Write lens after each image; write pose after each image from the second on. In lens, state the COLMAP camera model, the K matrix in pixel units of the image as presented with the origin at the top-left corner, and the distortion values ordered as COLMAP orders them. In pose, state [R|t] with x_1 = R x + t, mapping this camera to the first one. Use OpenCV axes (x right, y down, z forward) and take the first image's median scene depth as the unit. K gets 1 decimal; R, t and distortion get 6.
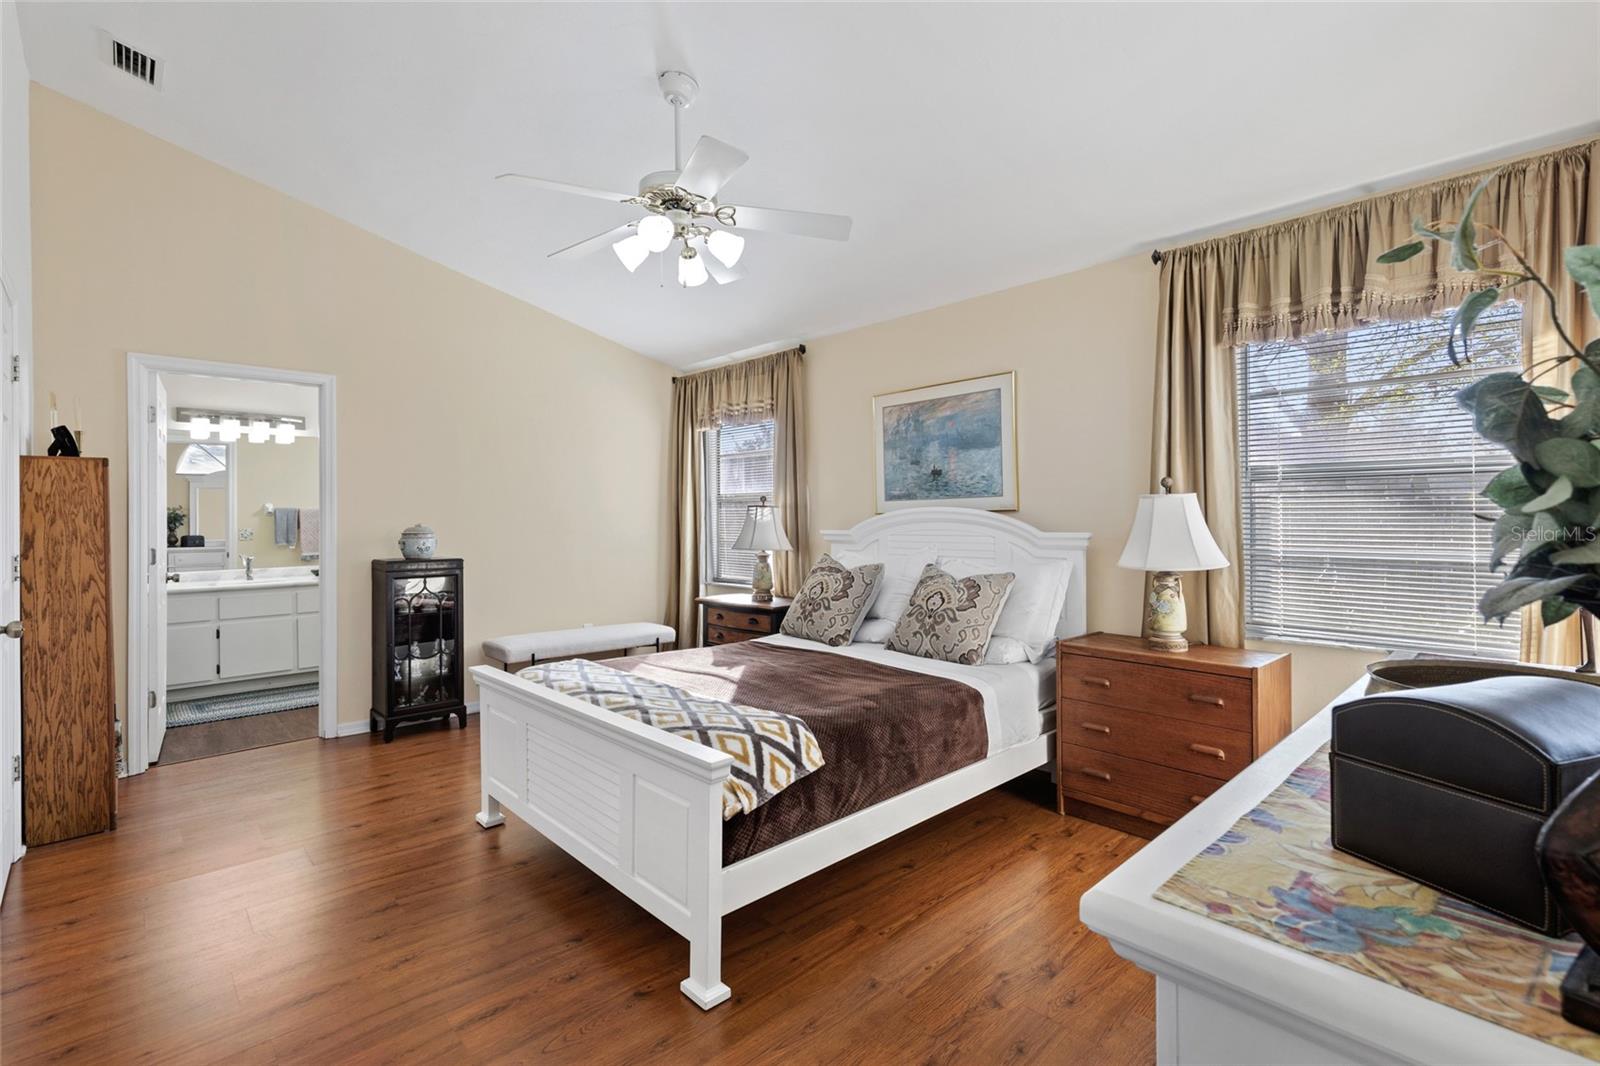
lens RADIAL K [[732.2, 0, 796.6], [0, 732.2, 530.7], [0, 0, 1]] dist [0.005281, -0.000196]
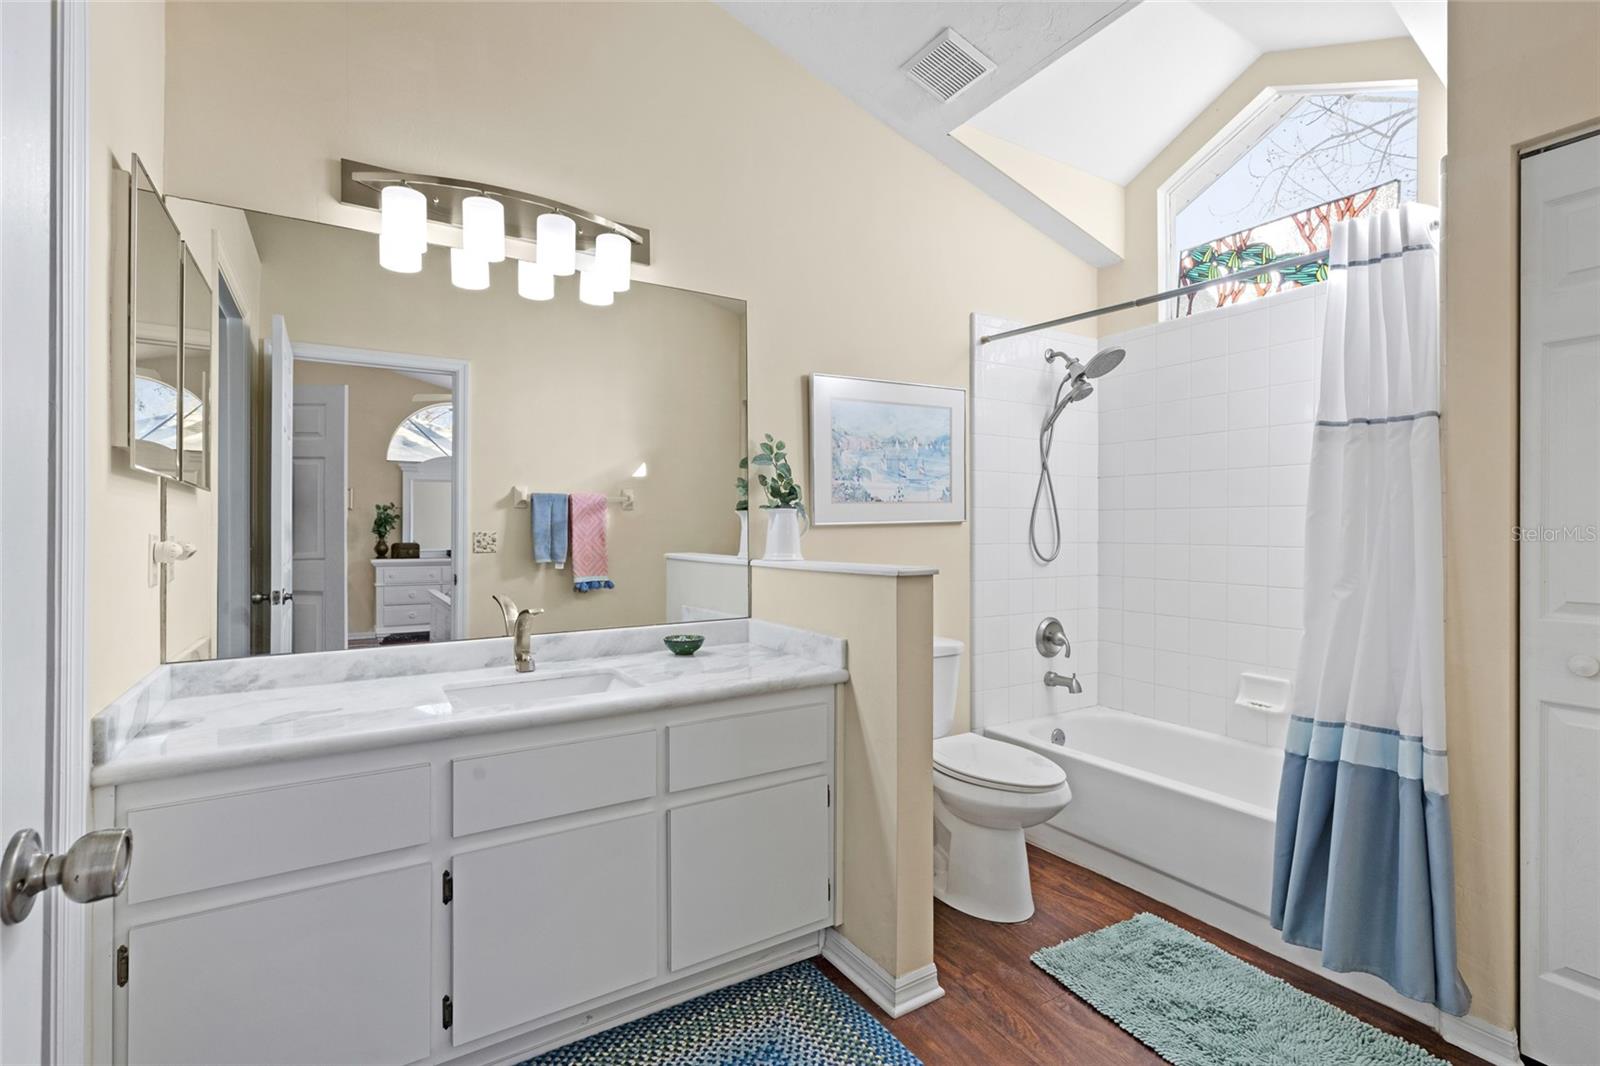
lens RADIAL K [[732.2, 0, 796.6], [0, 732.2, 530.7], [0, 0, 1]] dist [0.005281, -0.000196]
pose [[0.978922, -0.000036, -0.204236, -0.241169], [-0.002305, 0.999934, -0.011223, 0.001288], [0.204223, 0.011457, 0.978857, 0.301802]]
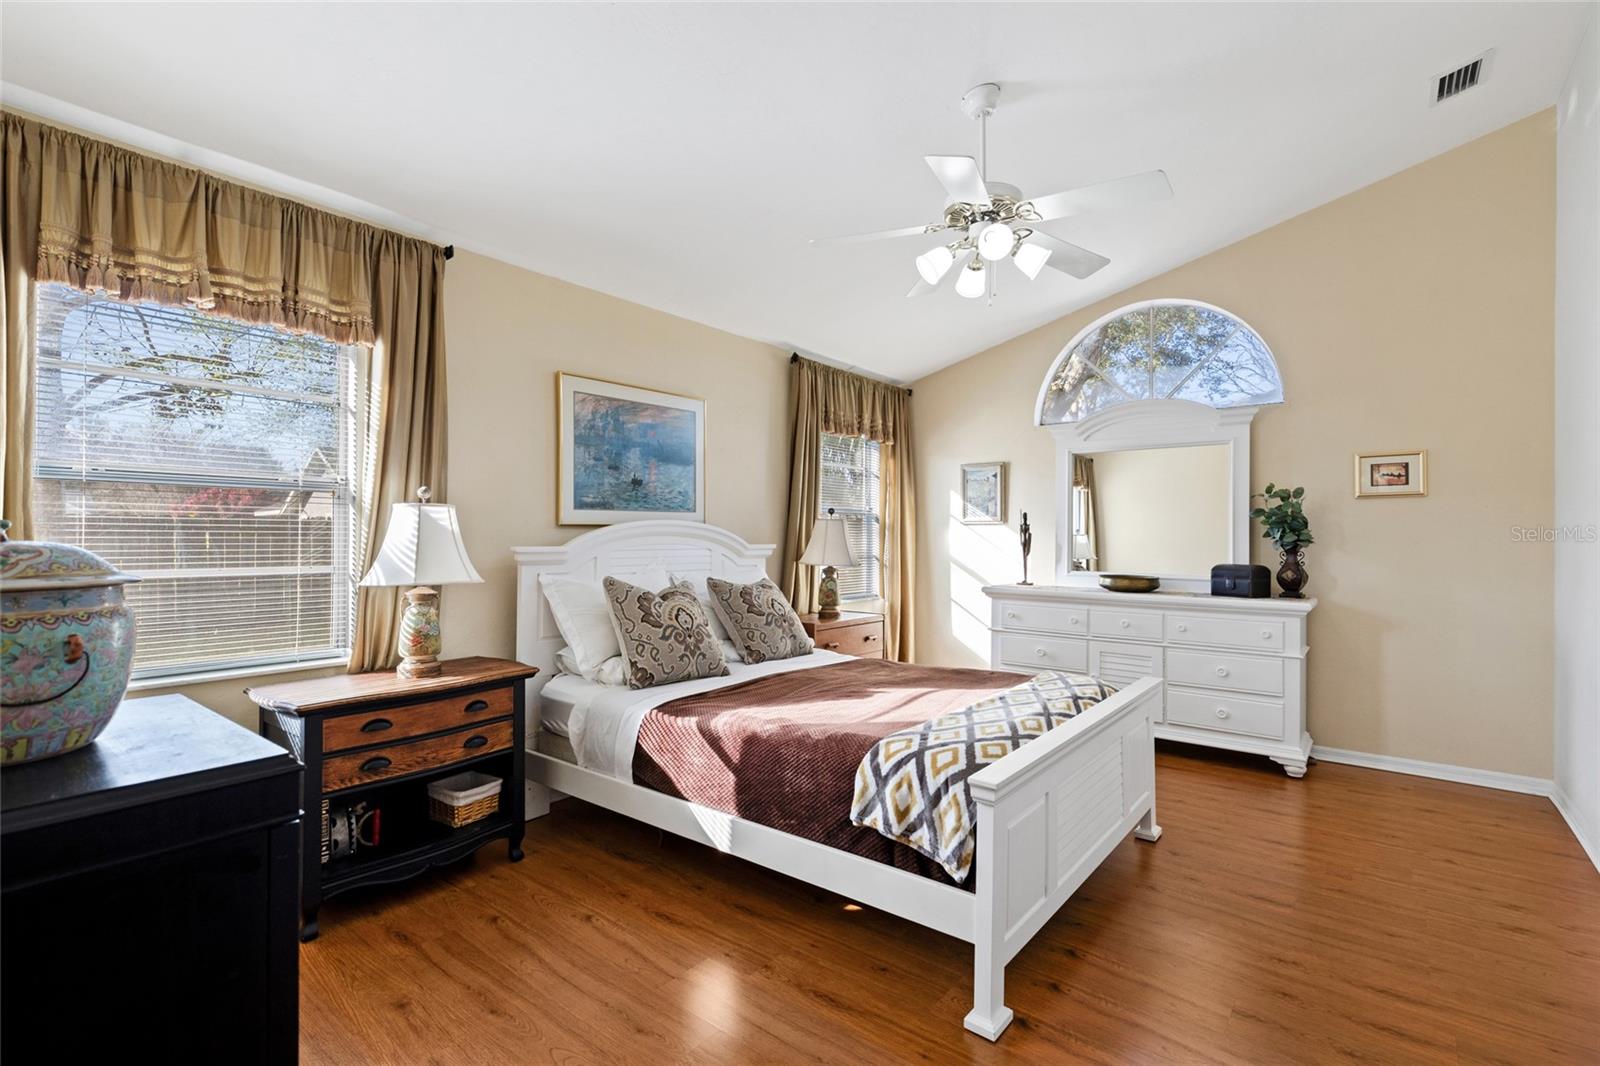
lens RADIAL K [[732.2, 0, 796.6], [0, 732.2, 530.7], [0, 0, 1]] dist [0.005281, -0.000196]
pose [[-0.141220, 0.020973, 0.989756, -0.787709], [0.020942, 0.999615, -0.018194, 0.002480], [-0.989757, 0.018158, -0.141605, 0.987888]]
